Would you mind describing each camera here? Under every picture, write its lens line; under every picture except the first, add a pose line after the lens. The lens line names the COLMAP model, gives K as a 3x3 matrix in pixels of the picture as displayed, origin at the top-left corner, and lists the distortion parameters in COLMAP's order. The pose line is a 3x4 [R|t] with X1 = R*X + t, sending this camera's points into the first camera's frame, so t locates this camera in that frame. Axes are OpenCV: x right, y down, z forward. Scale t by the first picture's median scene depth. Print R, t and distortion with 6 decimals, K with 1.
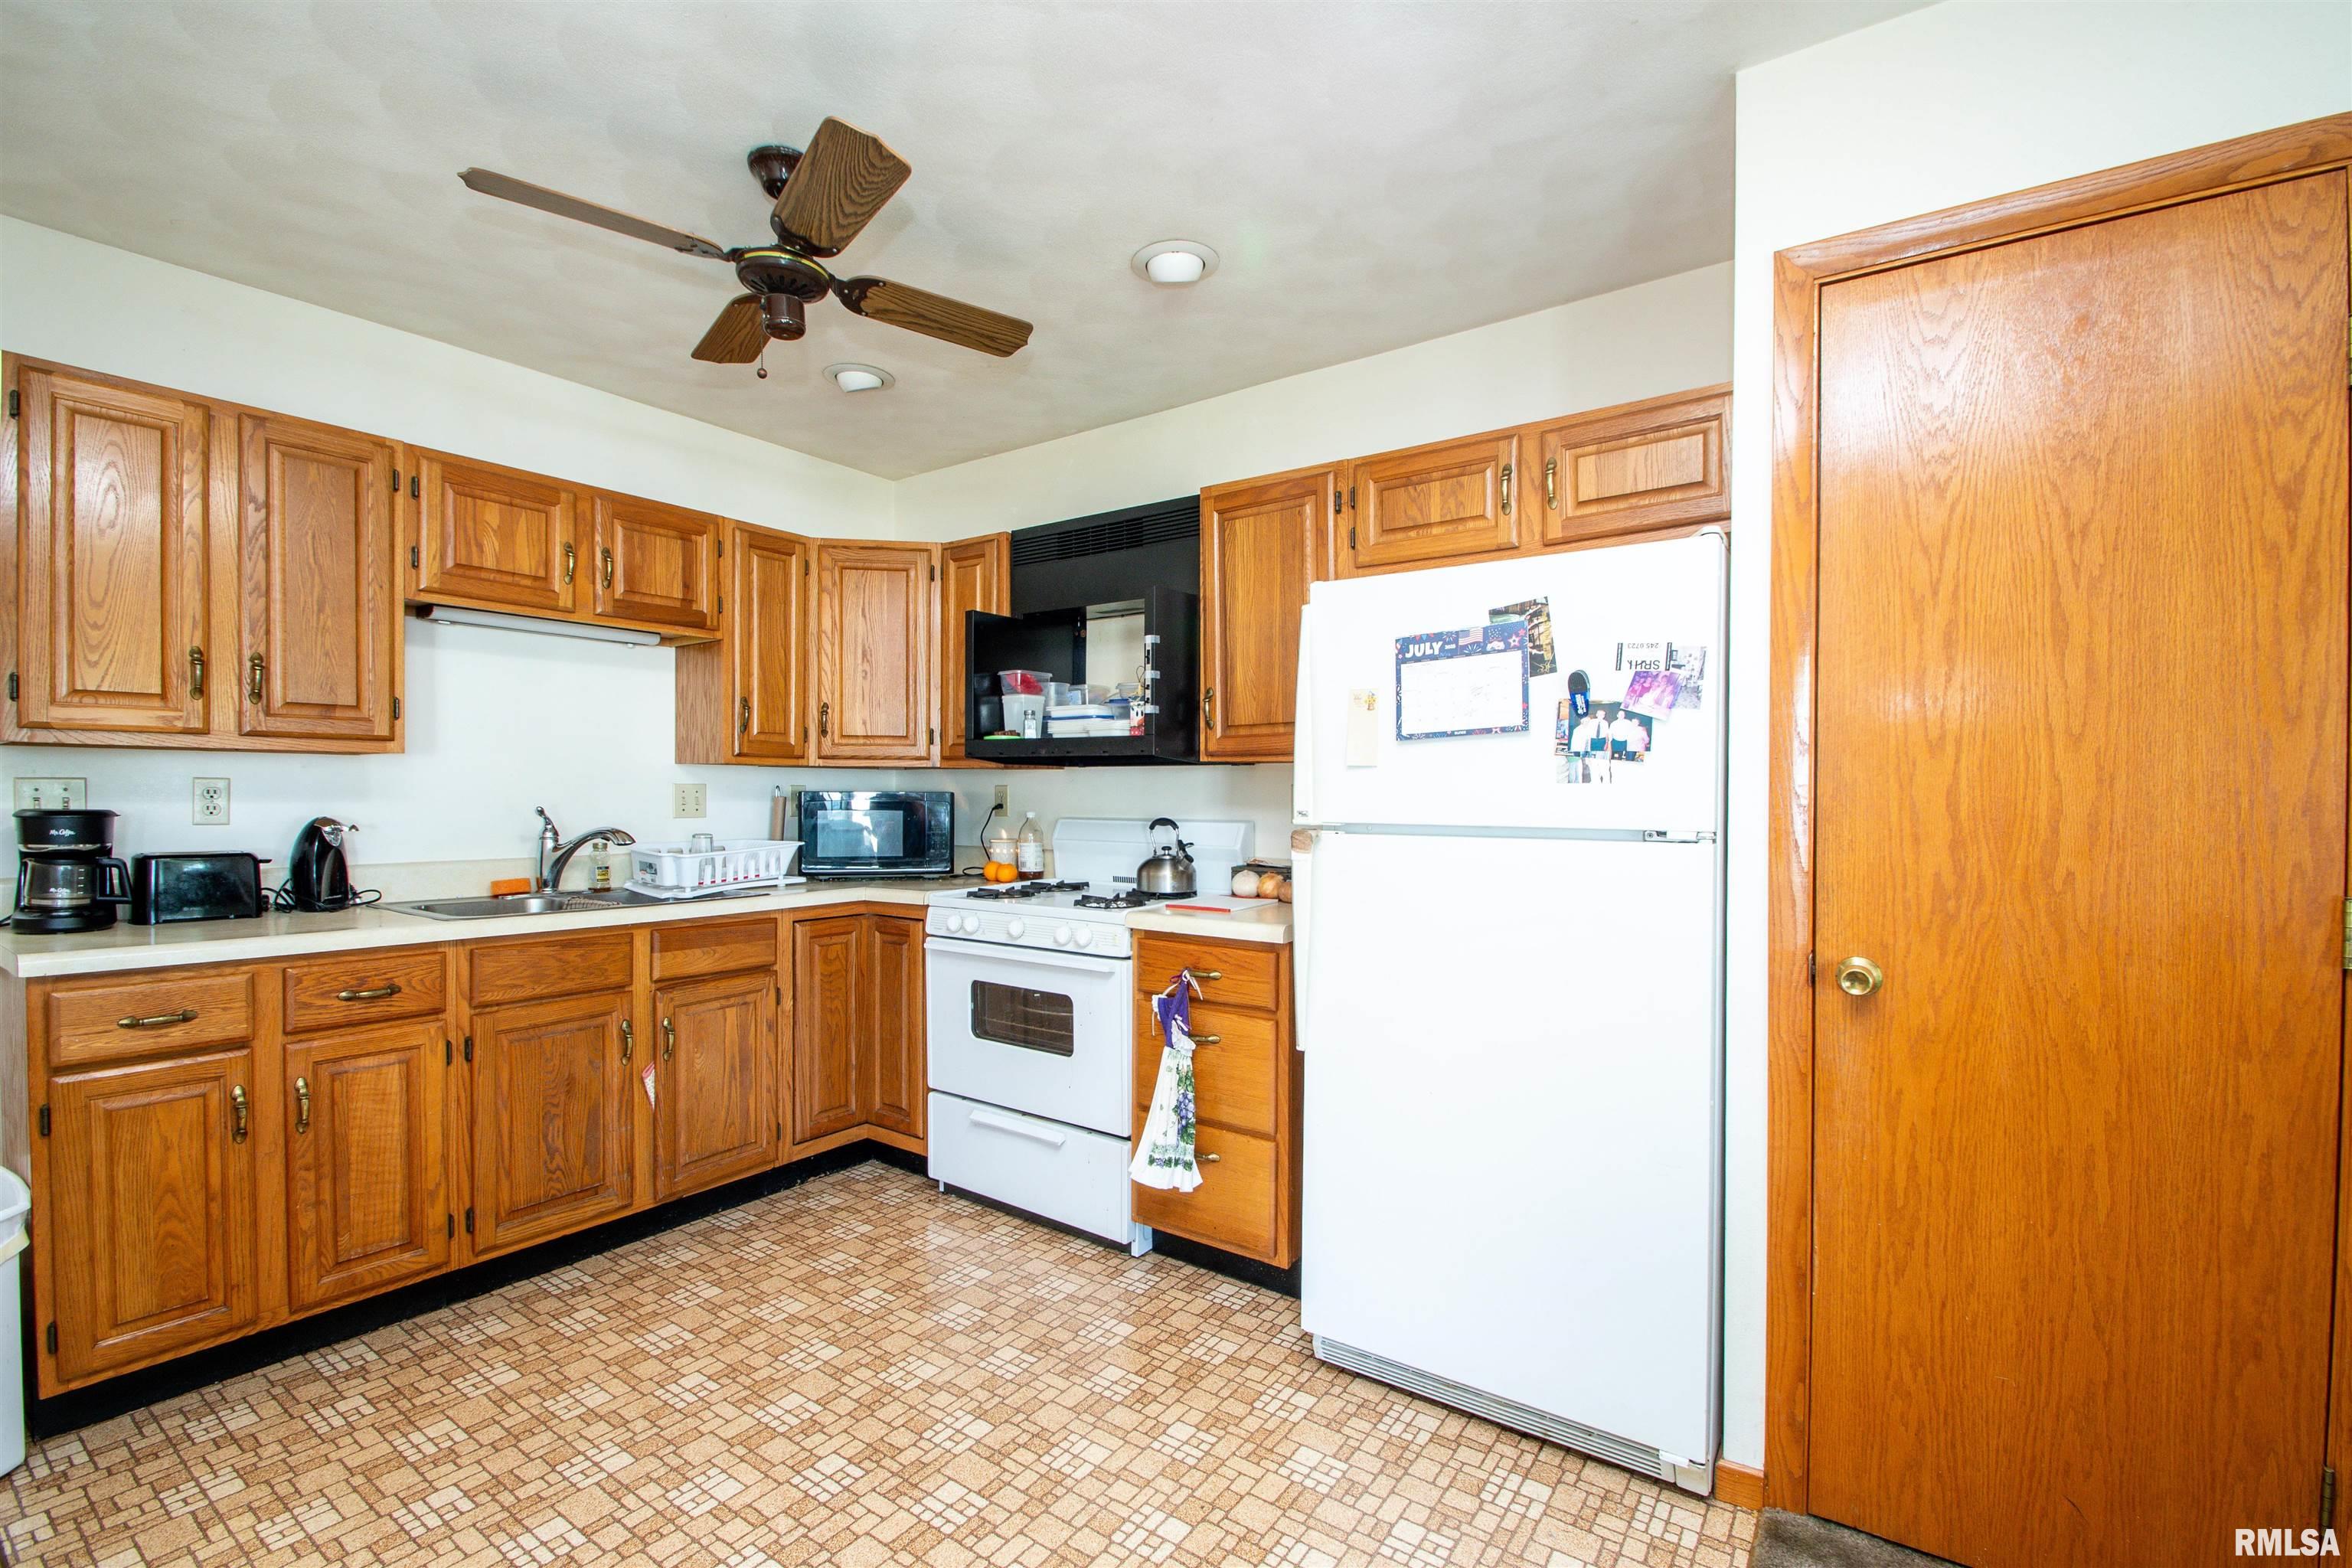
lens RADIAL K [[1042.8, 0, 1154.2], [0, 1042.8, 790.0], [0, 0, 1]] dist [0.009838, -0.013814]
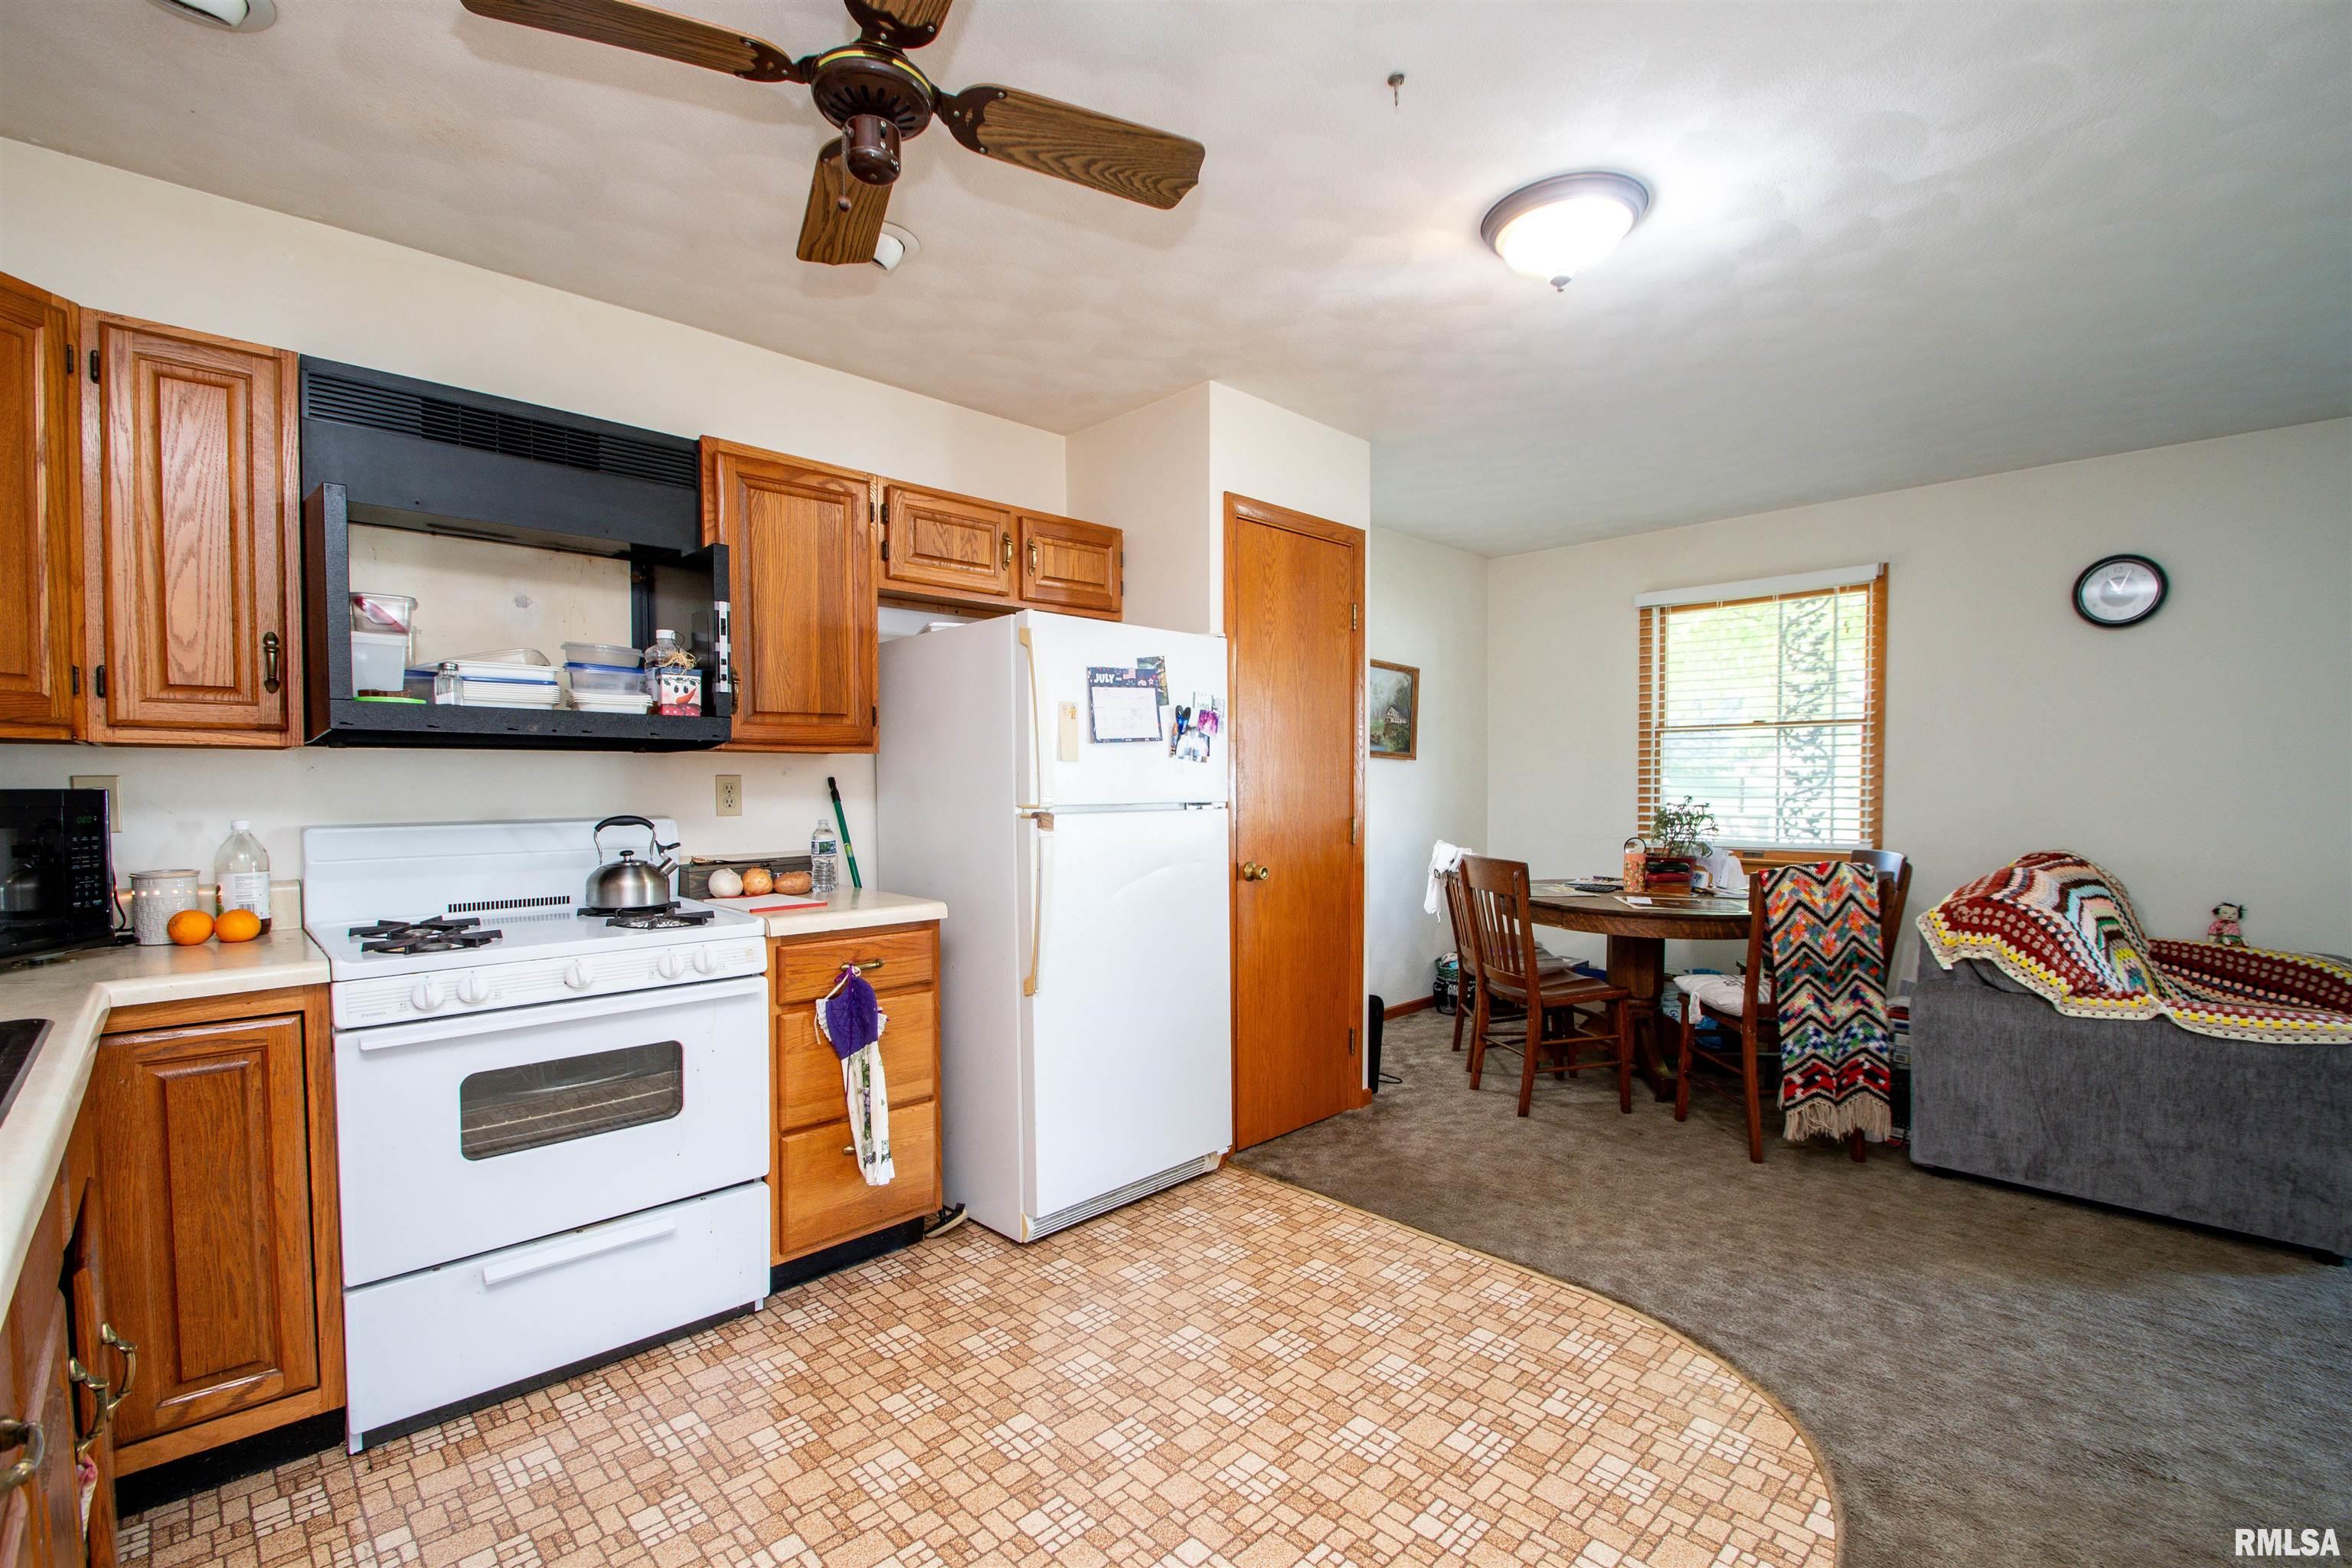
lens RADIAL K [[1042.8, 0, 1157.5], [0, 1042.8, 800.1], [0, 0, 1]] dist [0.009838, -0.013814]
pose [[0.169297, -0.021430, 0.985332, -1.045614], [0.006027, 0.999767, 0.020708, -0.000636], [-0.985547, 0.002433, 0.169387, 0.657517]]
